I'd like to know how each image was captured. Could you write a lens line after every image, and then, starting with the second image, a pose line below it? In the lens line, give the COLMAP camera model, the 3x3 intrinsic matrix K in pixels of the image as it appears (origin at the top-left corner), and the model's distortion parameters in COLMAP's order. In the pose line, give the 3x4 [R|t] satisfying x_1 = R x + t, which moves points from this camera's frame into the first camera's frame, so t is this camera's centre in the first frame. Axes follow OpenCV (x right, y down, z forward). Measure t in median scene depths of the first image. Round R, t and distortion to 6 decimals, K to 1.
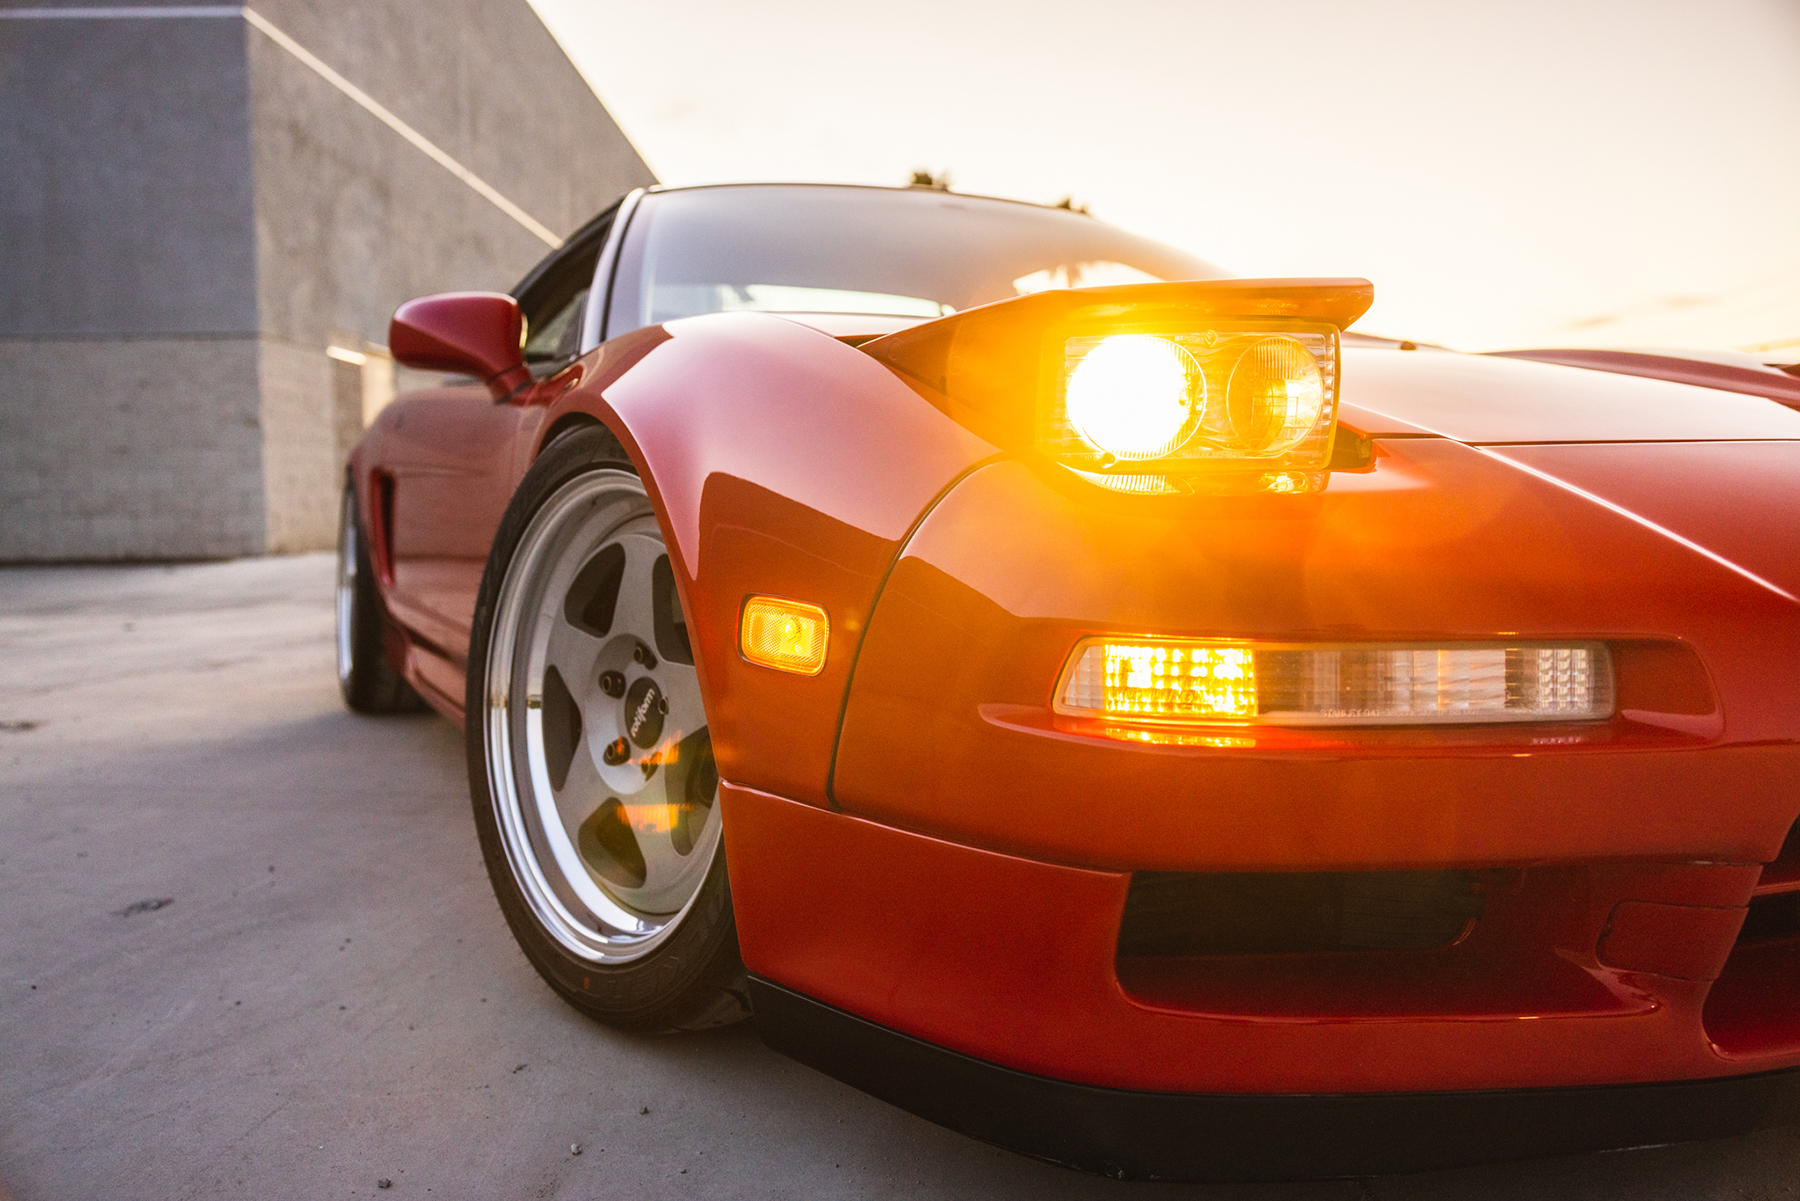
lens RADIAL K [[1497.3, 0, 900.0], [0, 1497.3, 600.5], [0, 0, 1]] dist [0.002809, 0.002229]
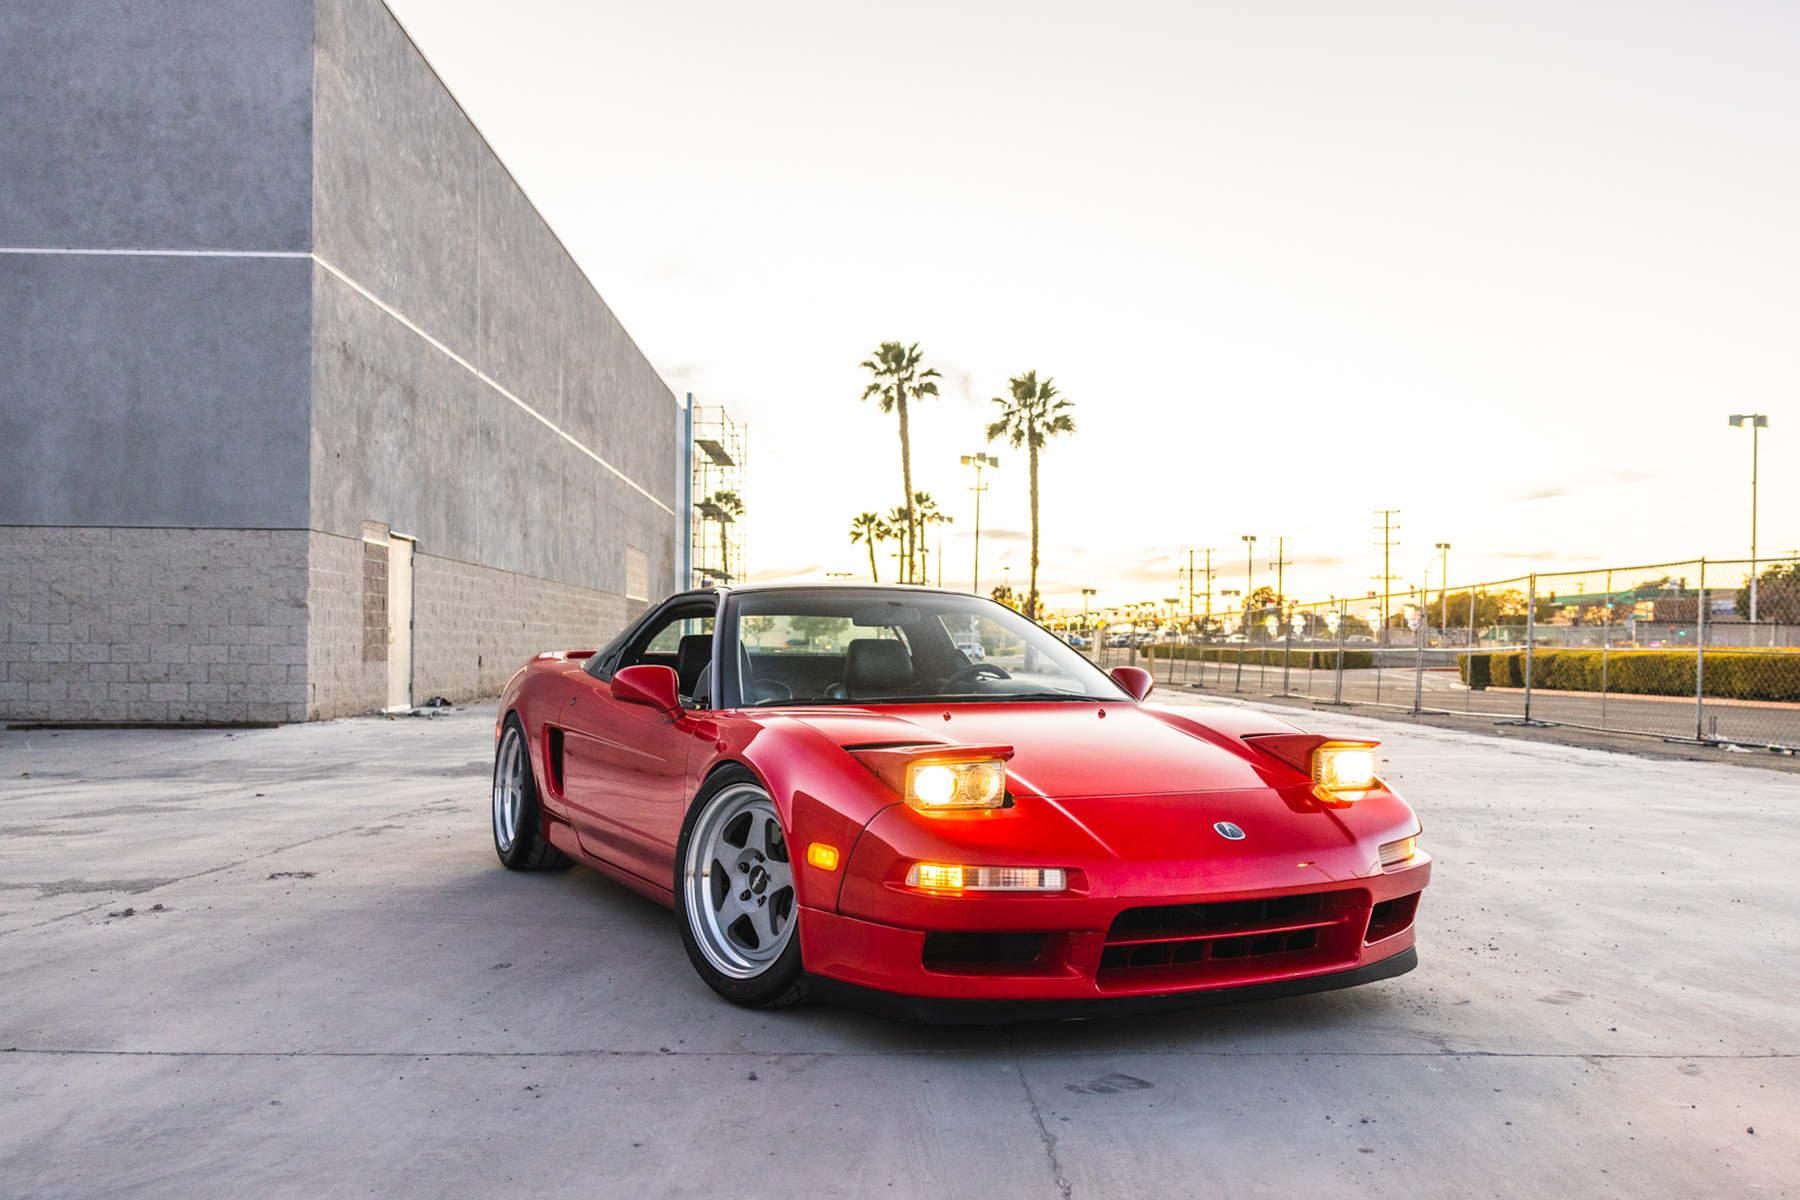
lens RADIAL K [[1761.1, 0, 900.0], [0, 1761.1, 600.0], [0, 0, 1]] dist [0.054049, -0.001809]
pose [[0.999500, 0.023847, 0.020779, -0.001093], [-0.022261, 0.997049, -0.073476, -0.033642], [-0.022470, 0.072976, 0.997081, -0.370212]]
